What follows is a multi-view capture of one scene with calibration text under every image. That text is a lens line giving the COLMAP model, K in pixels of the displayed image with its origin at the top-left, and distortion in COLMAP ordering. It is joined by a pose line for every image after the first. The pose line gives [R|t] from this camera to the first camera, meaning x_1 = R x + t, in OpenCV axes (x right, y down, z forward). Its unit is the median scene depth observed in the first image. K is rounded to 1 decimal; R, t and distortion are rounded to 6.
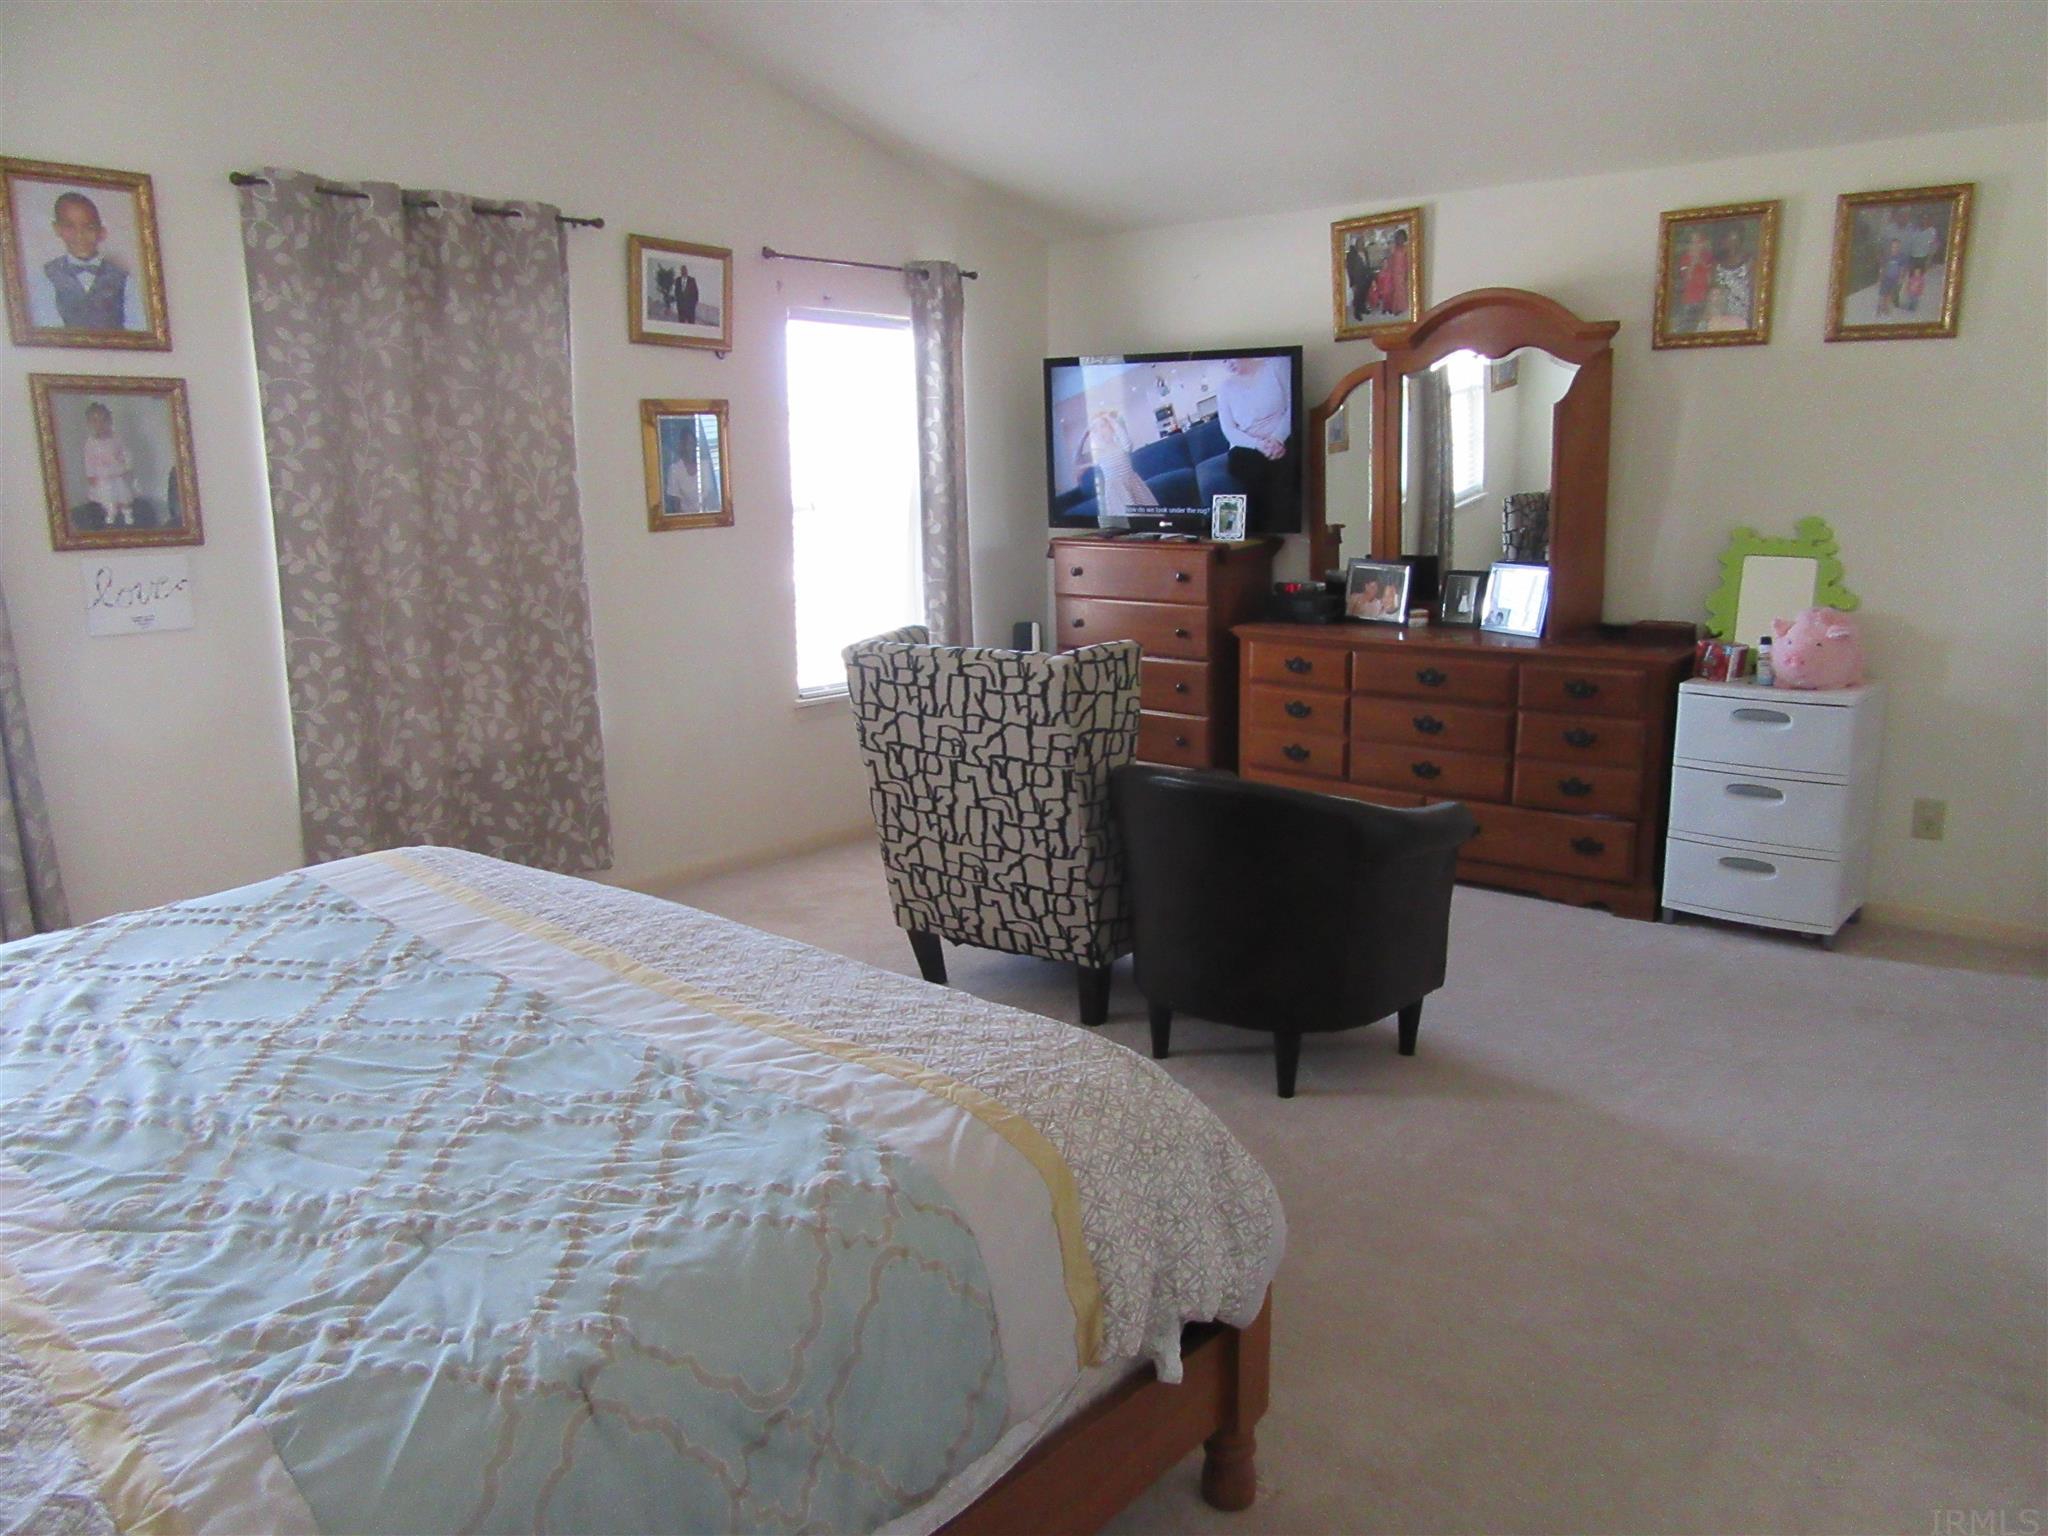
lens RADIAL K [[1501.9, 0, 1018.1], [0, 1501.9, 757.4], [0, 0, 1]] dist [-0.012899, 0.008496]
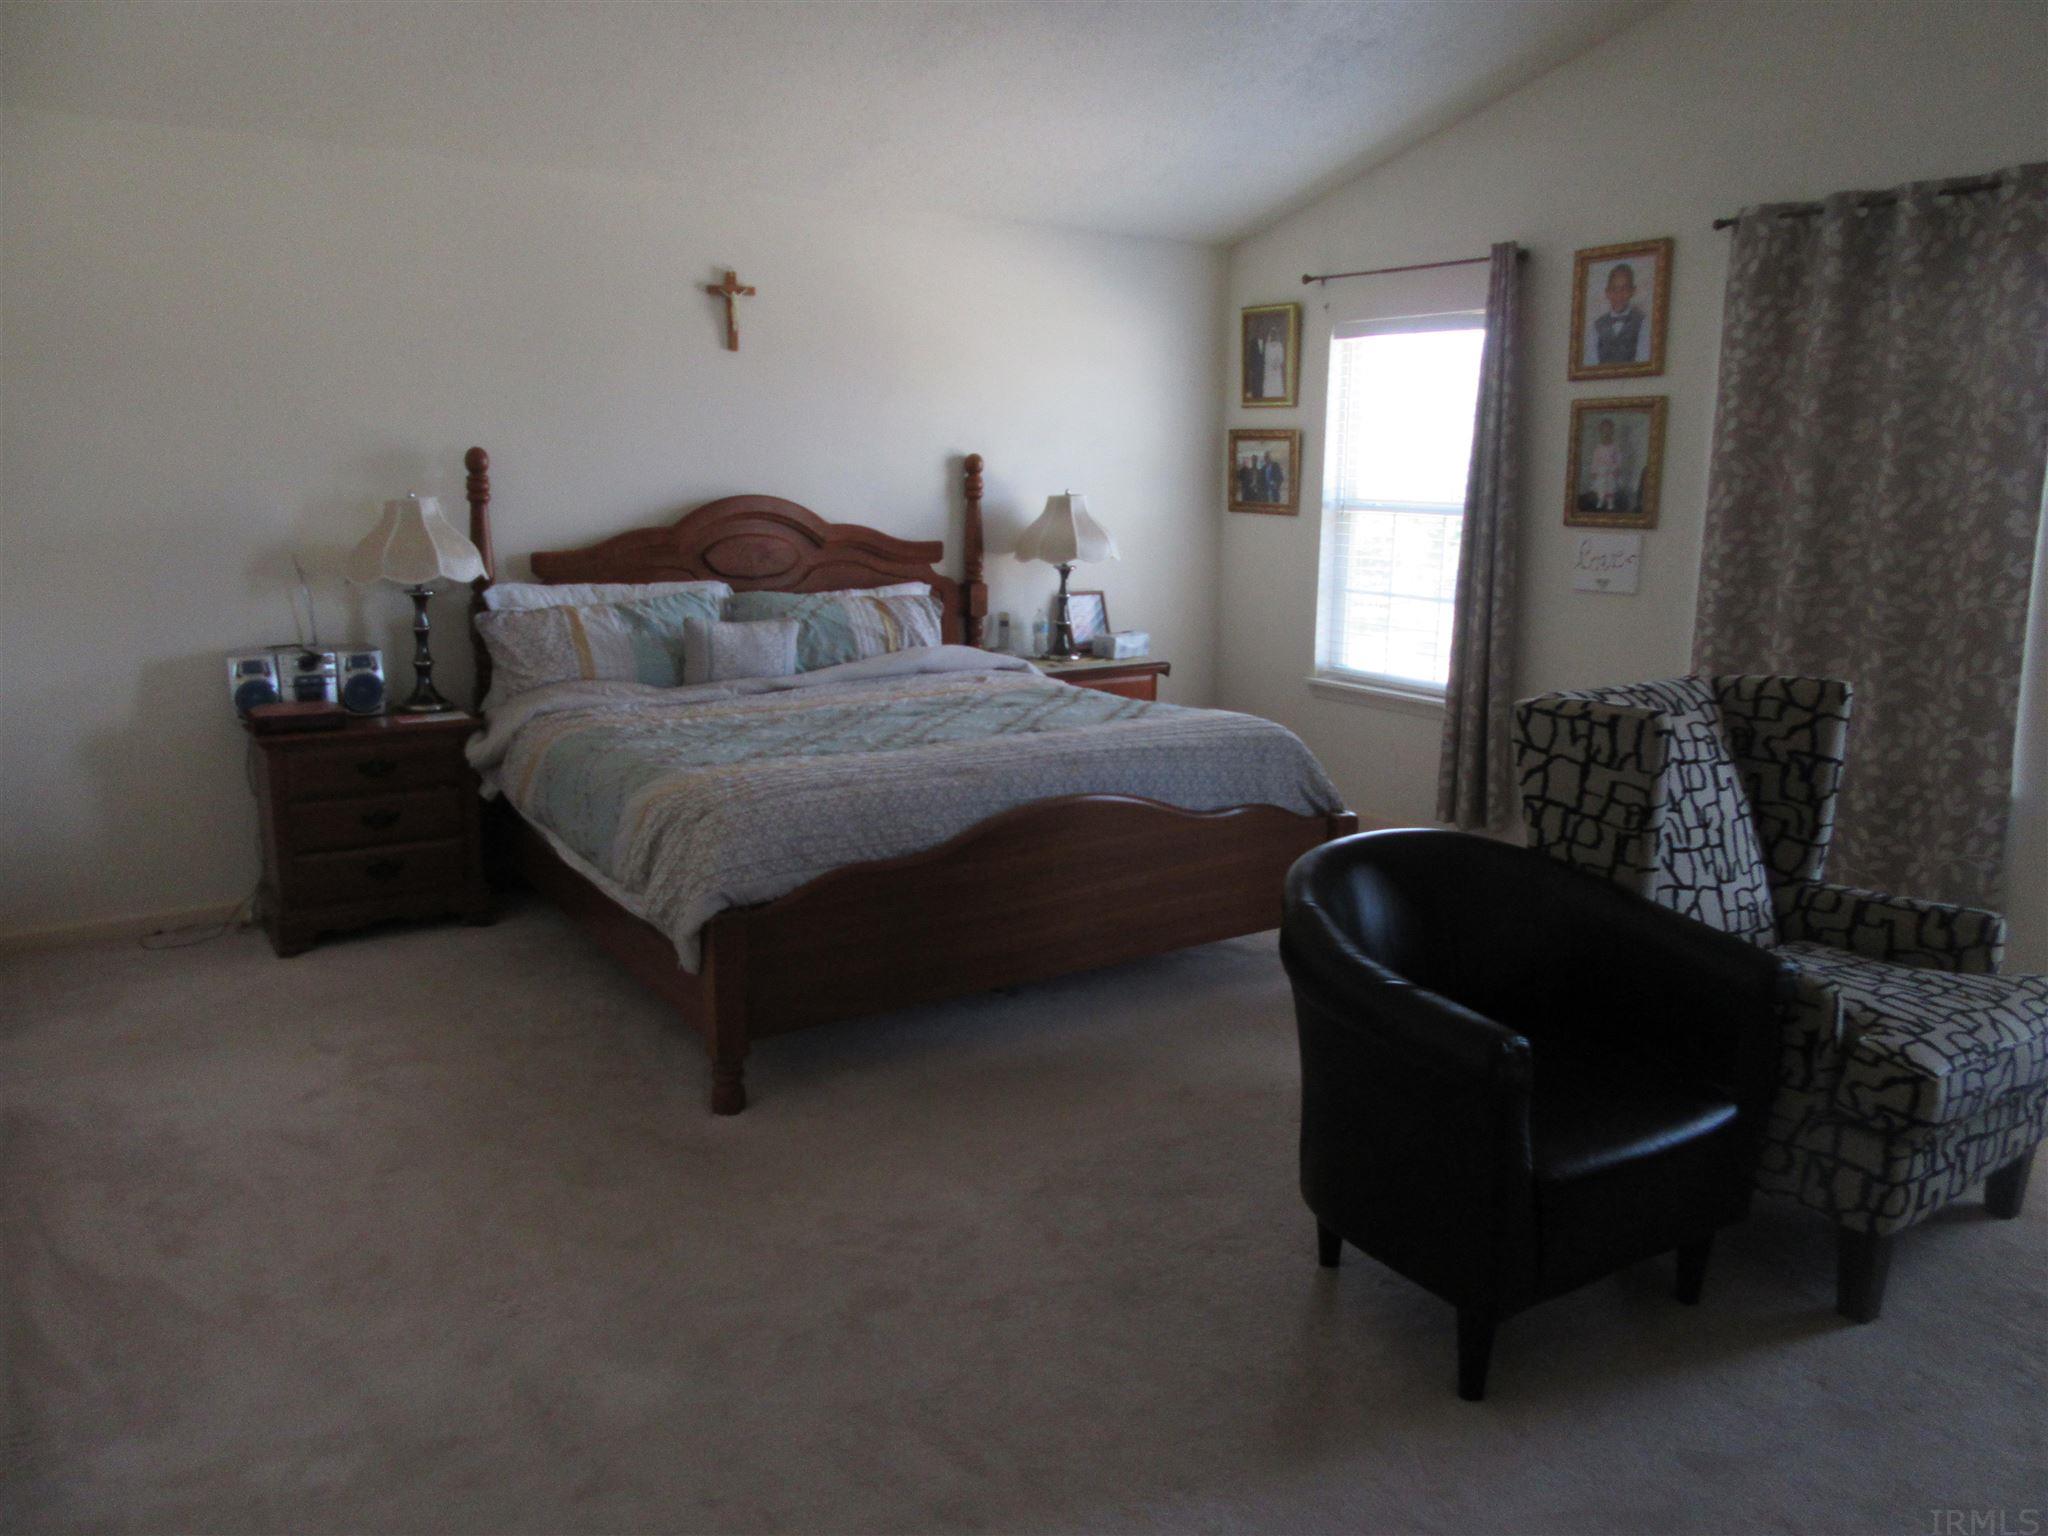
lens RADIAL K [[1501.9, 0, 1021.9], [0, 1501.9, 776.6], [0, 0, 1]] dist [-0.012899, 0.008496]
pose [[-0.271872, 0.178651, -0.945605, 0.858965], [-0.208775, 0.948265, 0.239178, -0.142264], [0.939414, 0.262444, -0.220509, 0.878865]]
